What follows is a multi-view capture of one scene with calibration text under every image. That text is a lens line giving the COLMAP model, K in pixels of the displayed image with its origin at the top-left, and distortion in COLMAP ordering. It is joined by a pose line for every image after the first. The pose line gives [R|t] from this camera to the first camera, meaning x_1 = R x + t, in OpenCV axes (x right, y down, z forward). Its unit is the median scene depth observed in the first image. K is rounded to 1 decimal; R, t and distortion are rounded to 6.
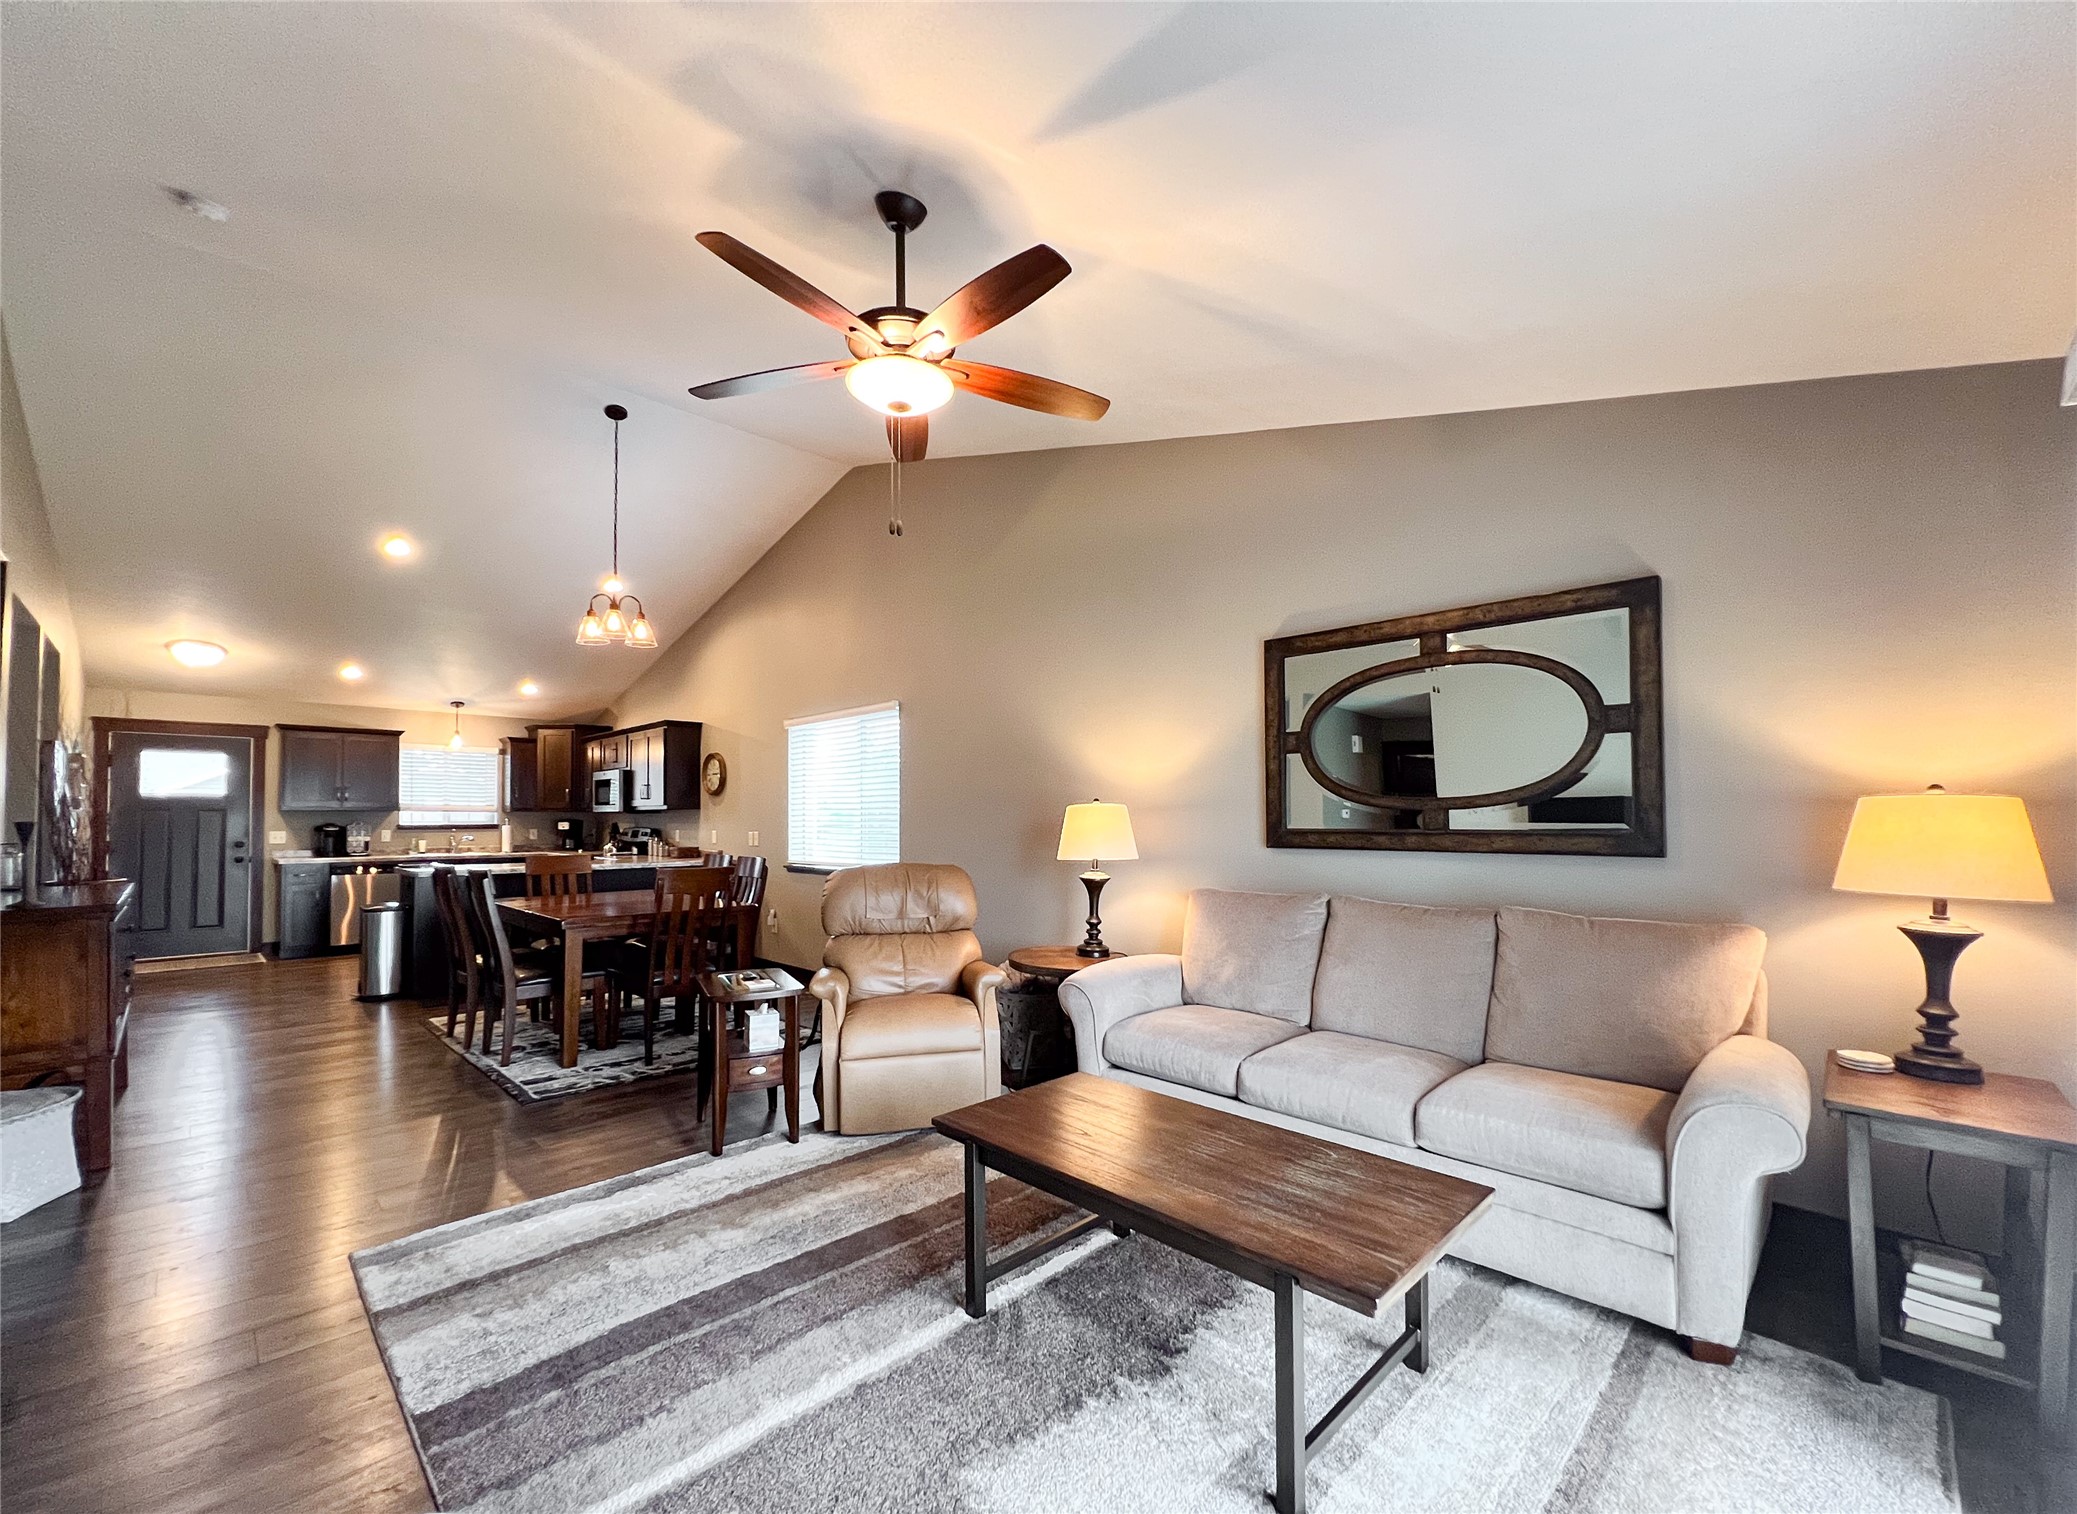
lens RADIAL K [[858.0, 0, 1034.1], [0, 858.0, 796.0], [0, 0, 1]] dist [0.001050, 0.000368]
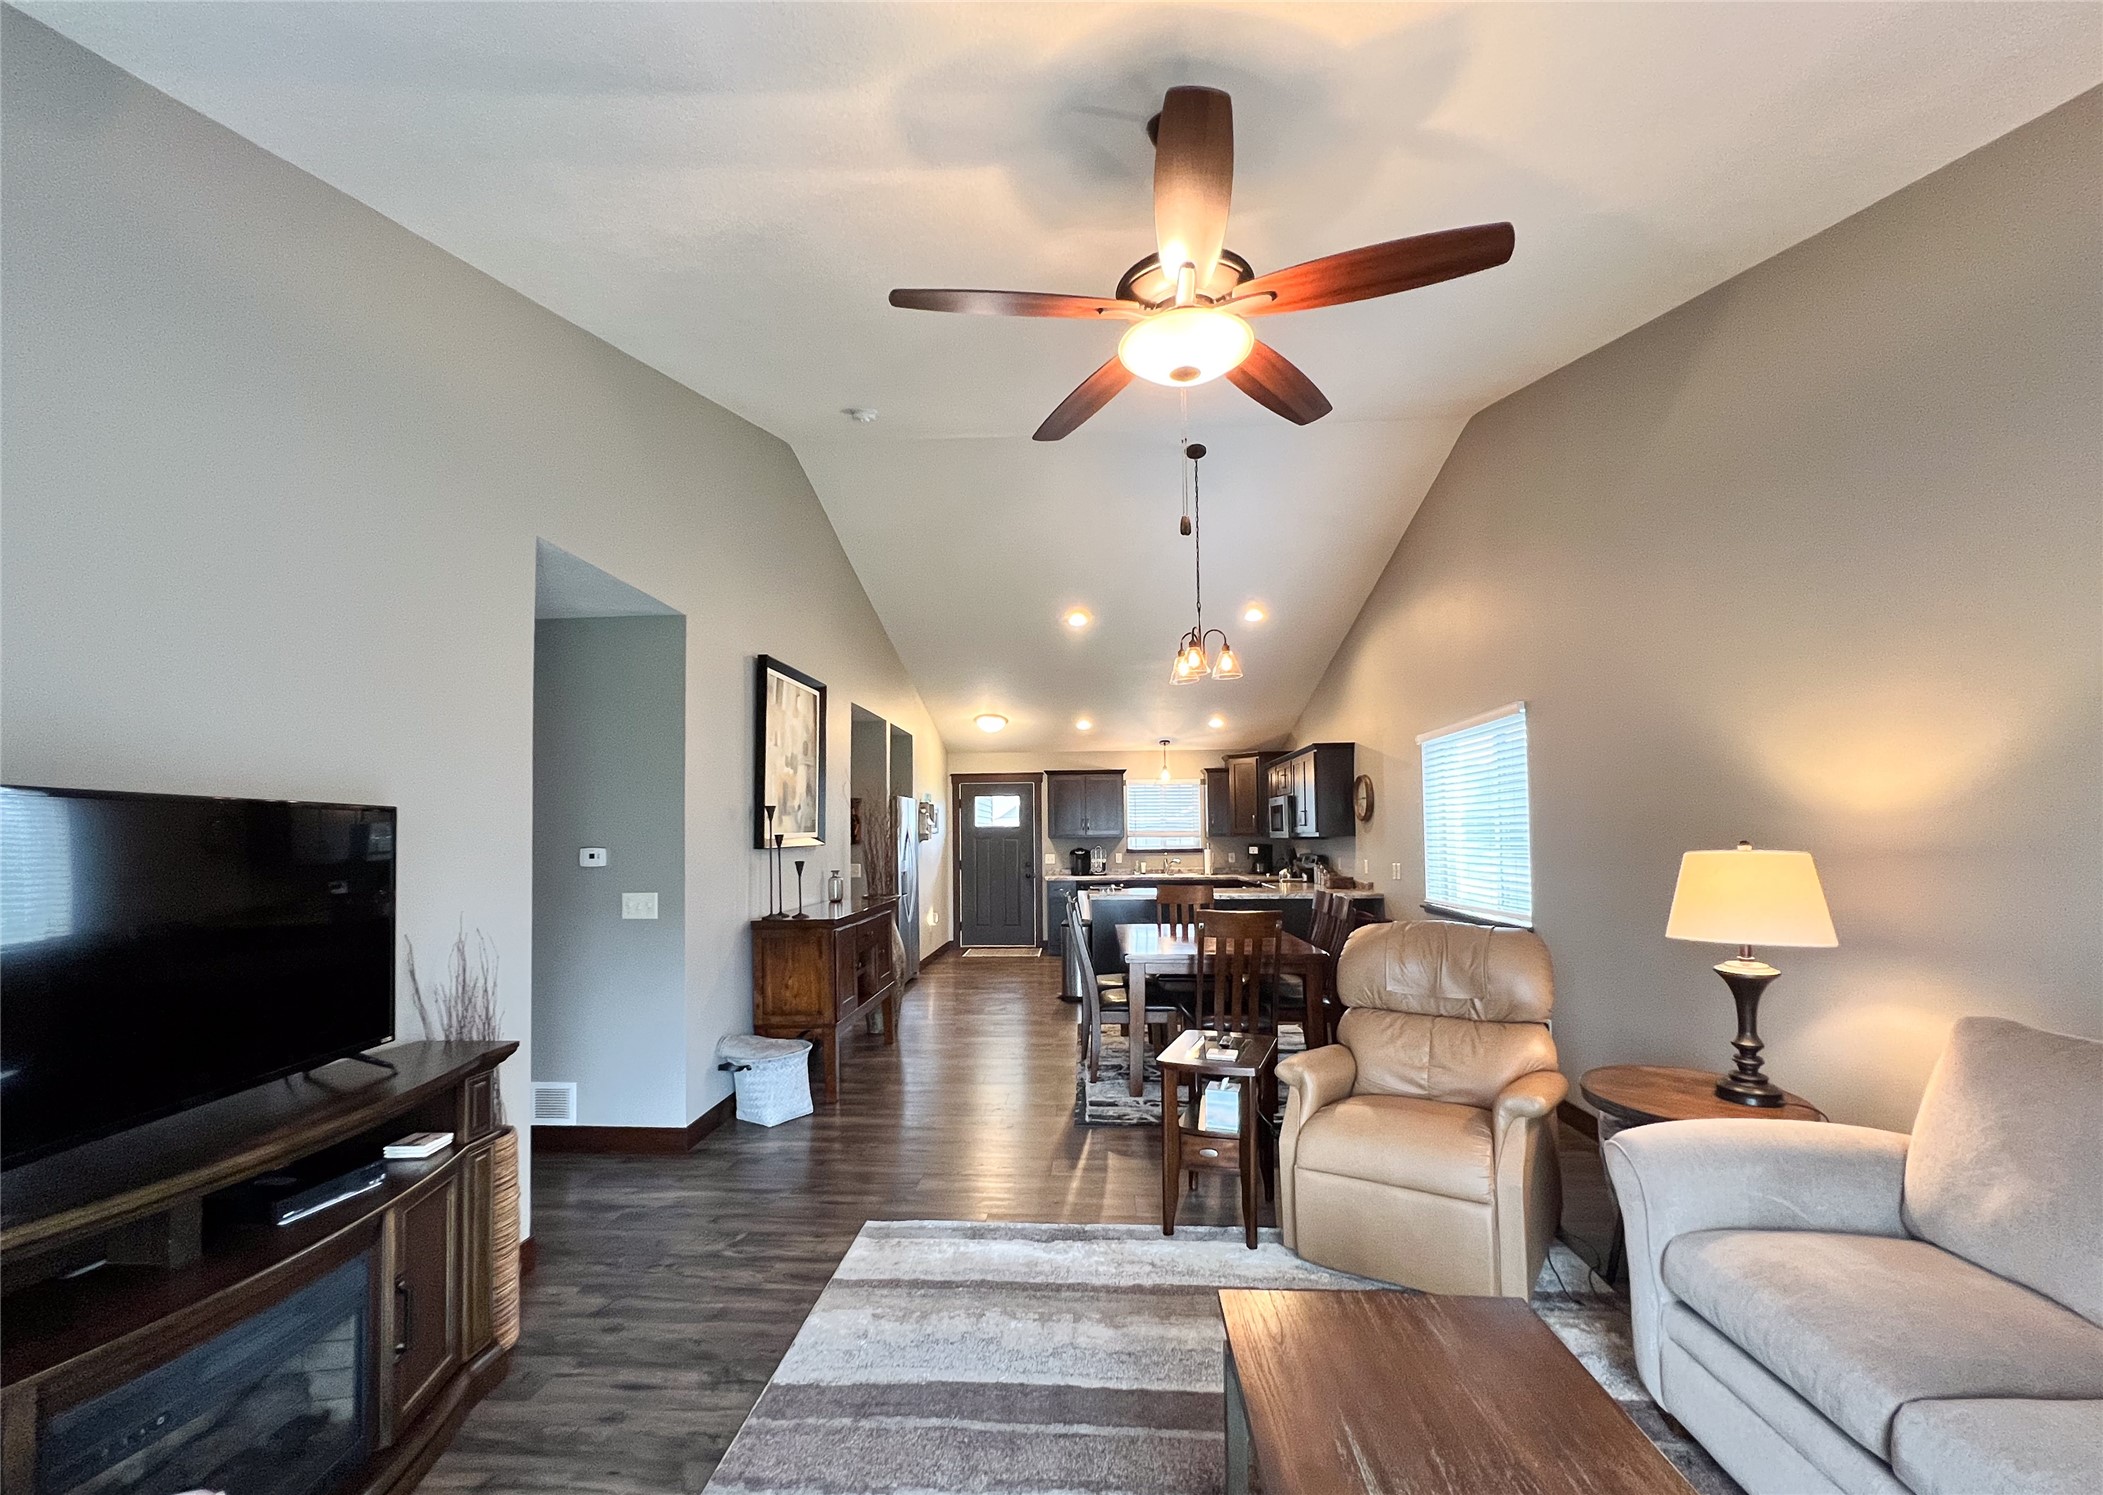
lens RADIAL K [[899.5, 0, 1051.1], [0, 899.5, 800.0], [0, 0, 1]] dist [0.001459, 0.000136]
pose [[0.658089, -0.030619, -0.752317, 0.205663], [0.026275, 0.999498, -0.017695, -0.024657], [0.752482, -0.008122, 0.658563, 0.191044]]
